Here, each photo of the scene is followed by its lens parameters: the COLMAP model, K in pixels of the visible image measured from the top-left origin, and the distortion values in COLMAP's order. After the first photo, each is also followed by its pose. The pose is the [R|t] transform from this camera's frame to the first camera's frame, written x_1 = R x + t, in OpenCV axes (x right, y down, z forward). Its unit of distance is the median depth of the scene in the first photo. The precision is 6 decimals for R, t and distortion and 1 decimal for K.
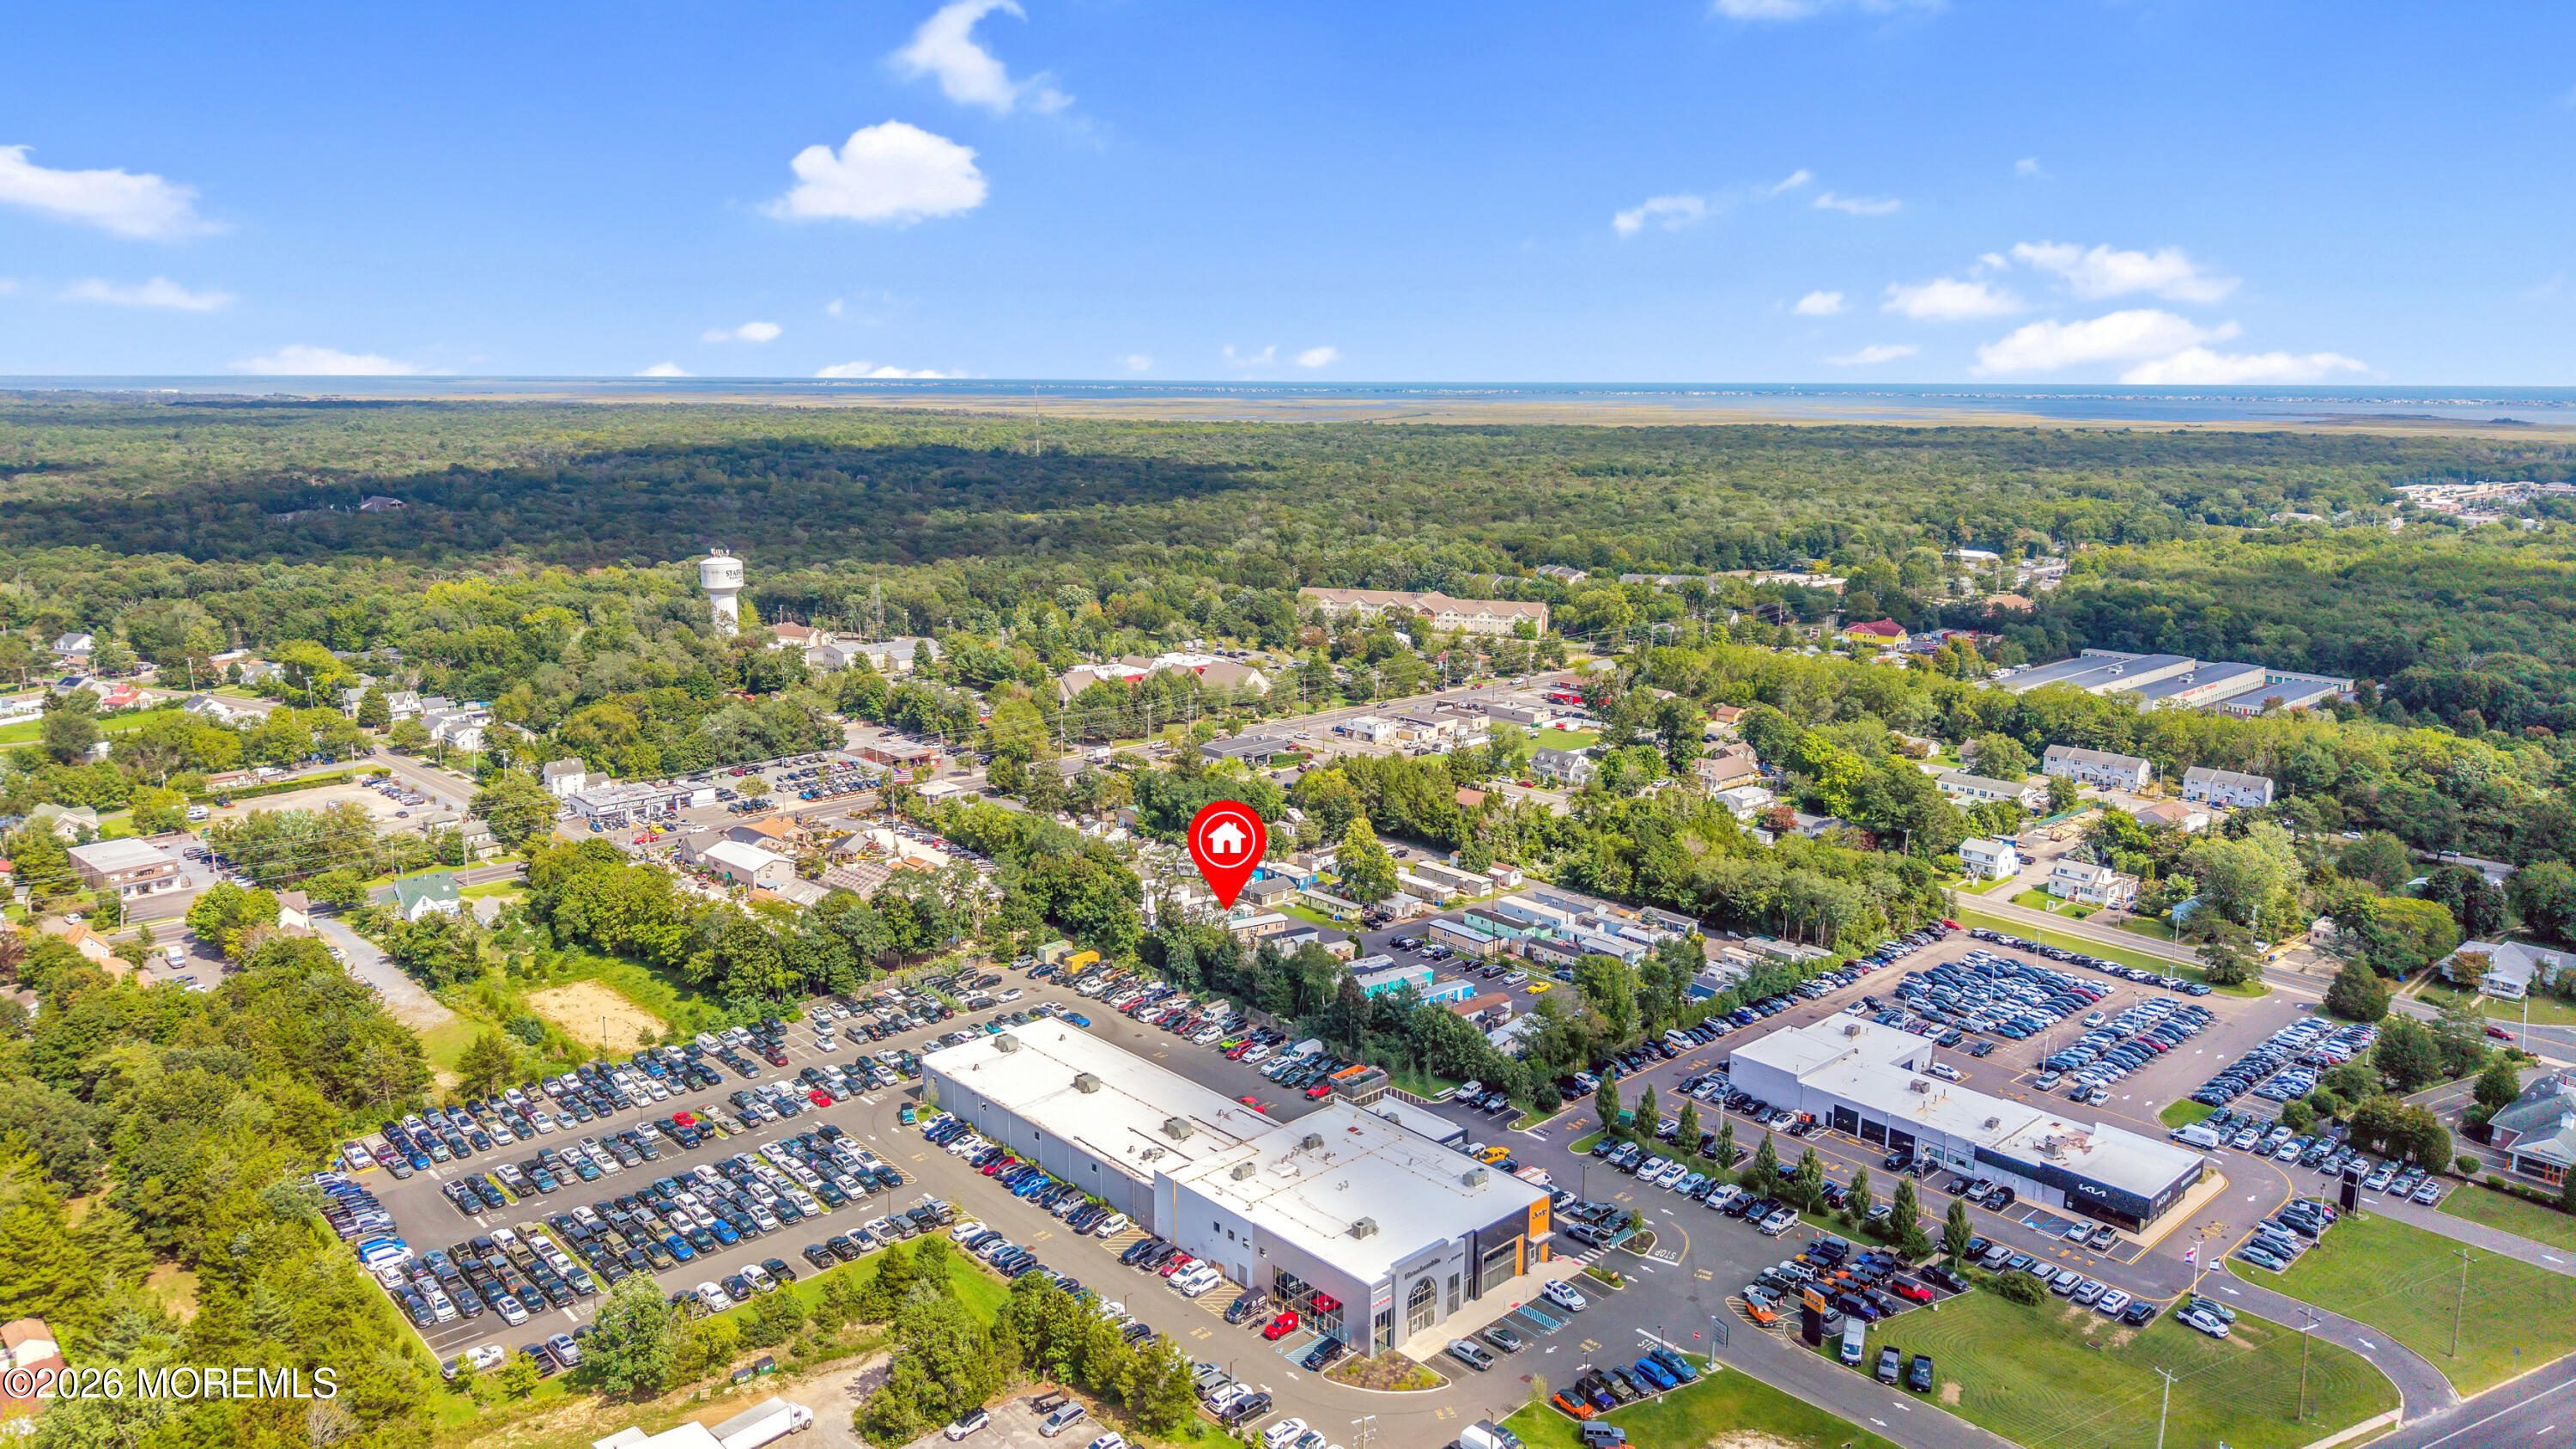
lens RADIAL K [[1746.6, 0, 1271.7], [0, 1746.6, 721.8], [0, 0, 1]] dist [0.005575, -0.000365]
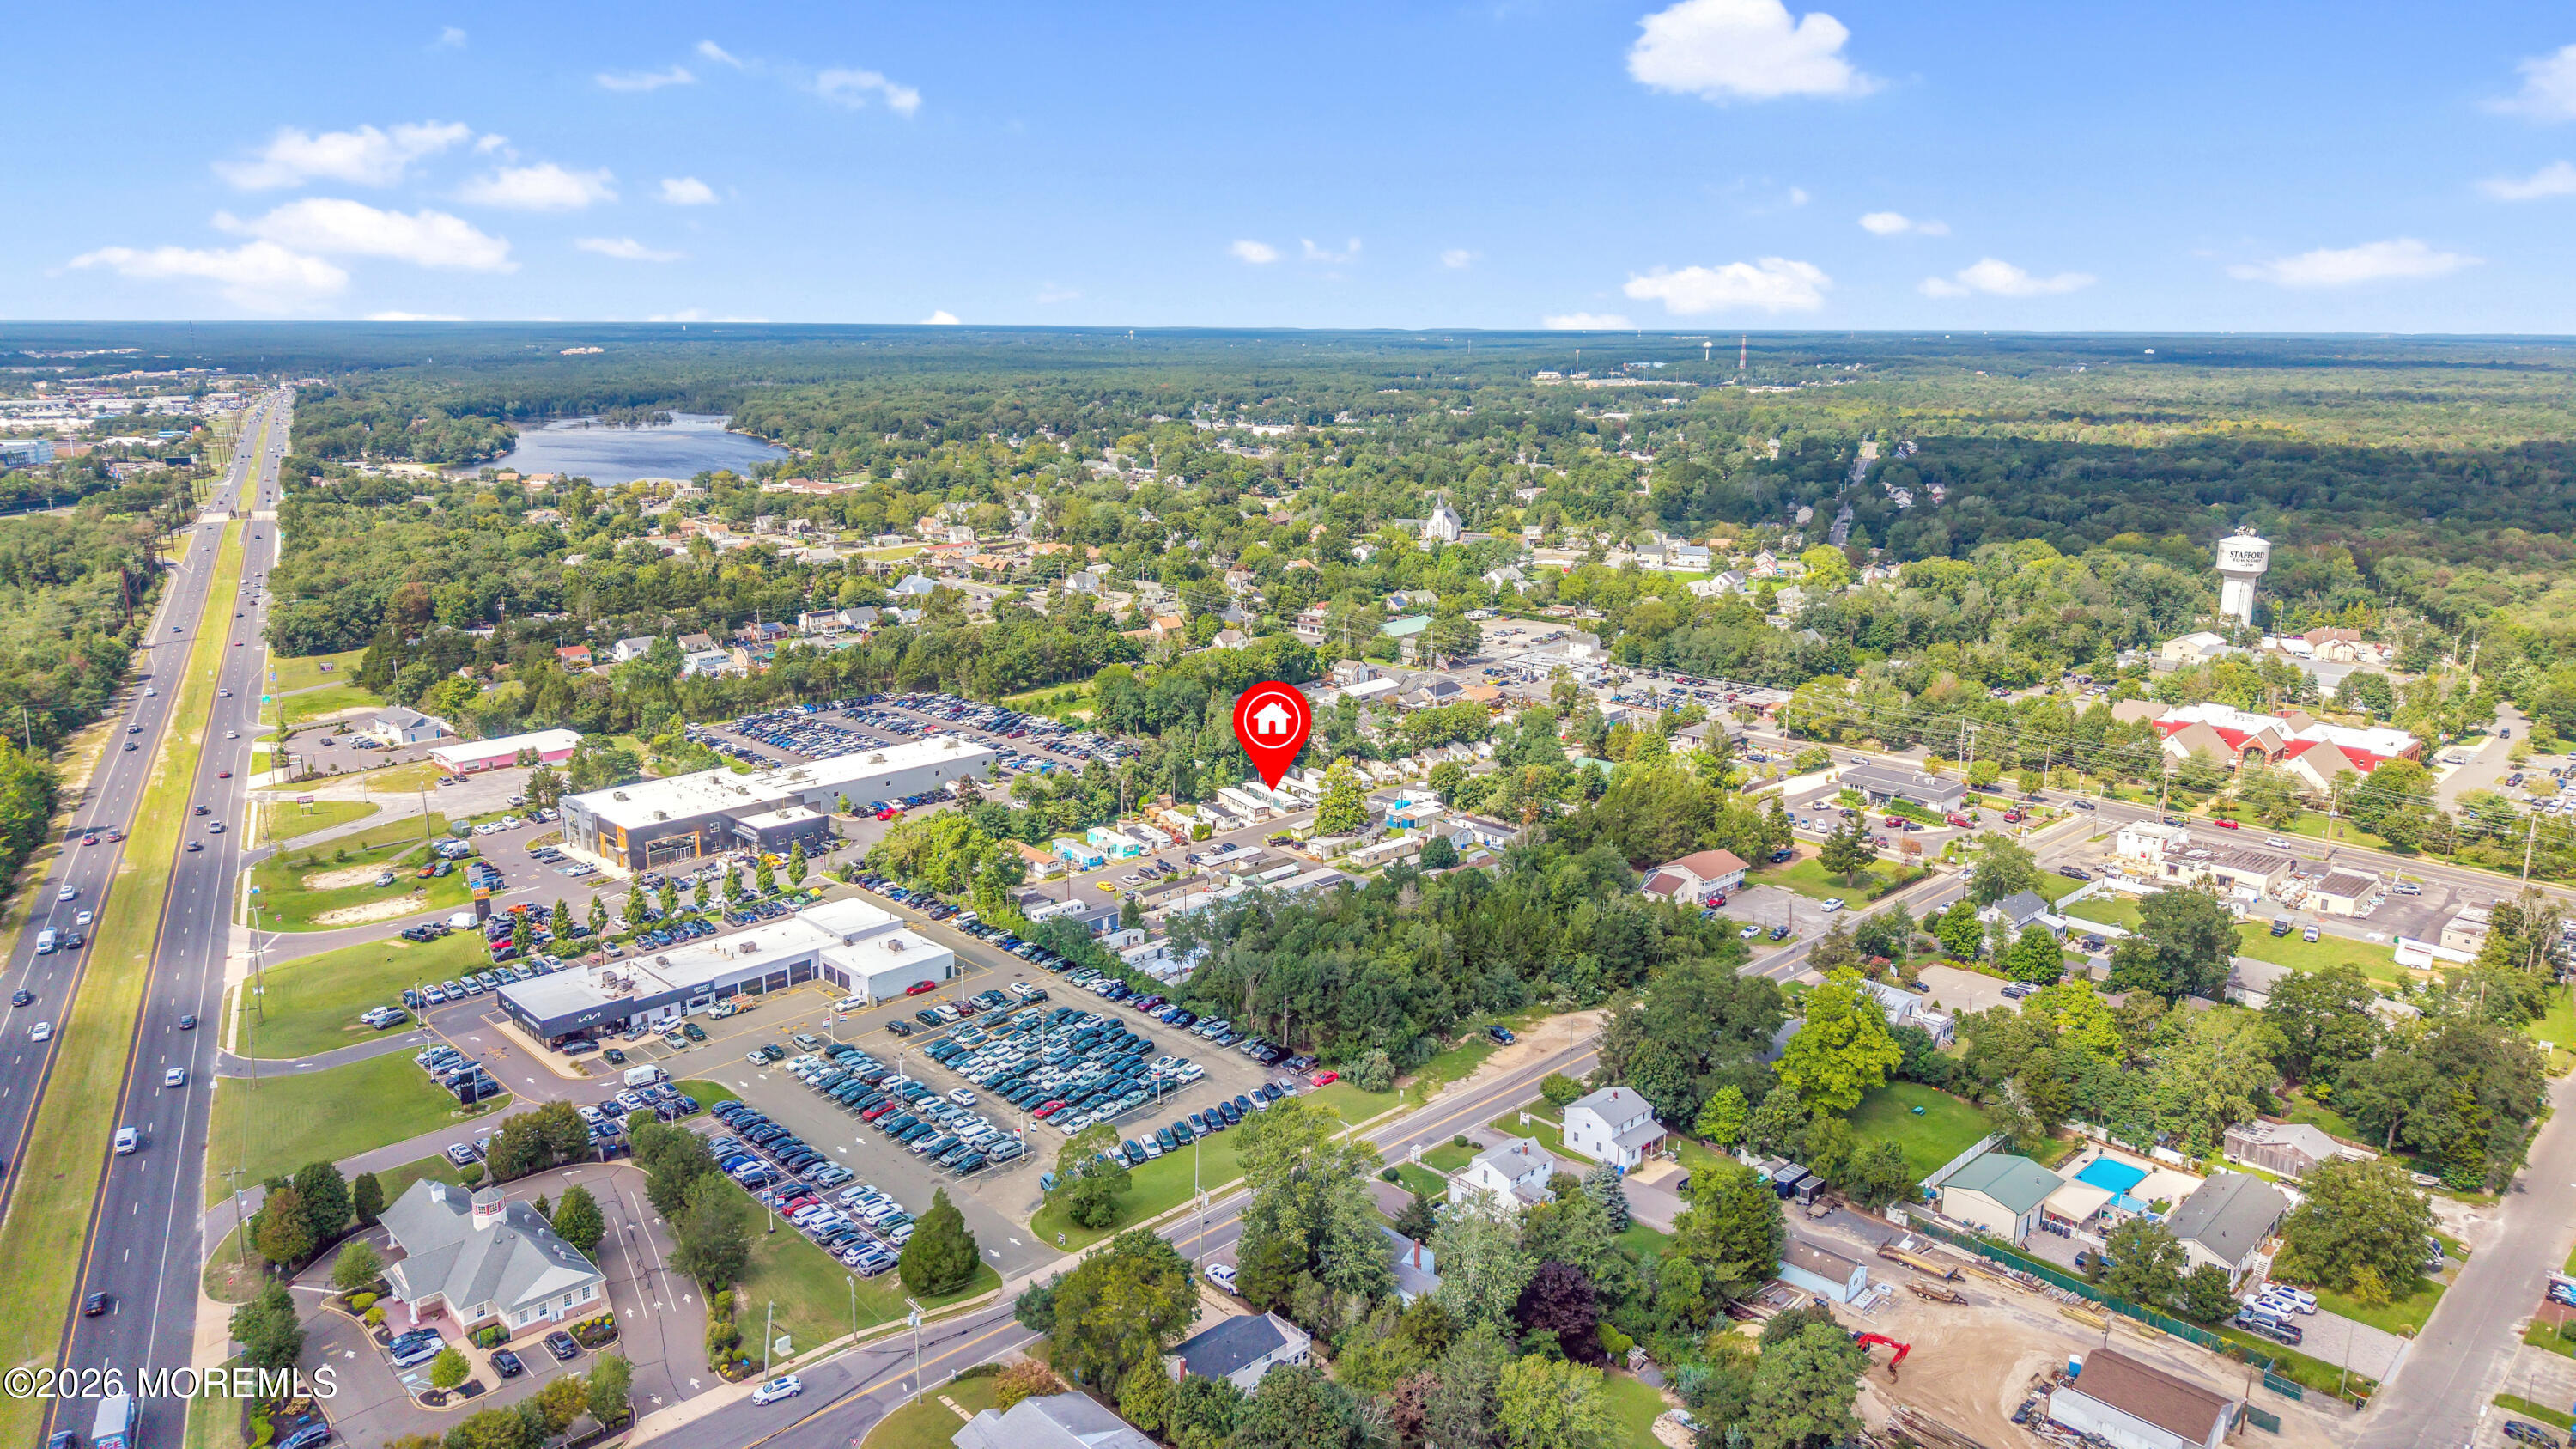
lens RADIAL K [[1746.6, 0, 1271.7], [0, 1746.6, 721.8], [0, 0, 1]] dist [0.005575, -0.000365]
pose [[0.007951, 0.208751, -0.977937, 1.172753], [-0.189737, 0.960516, 0.203490, -0.185784], [0.981803, 0.183933, 0.047244, 1.008419]]
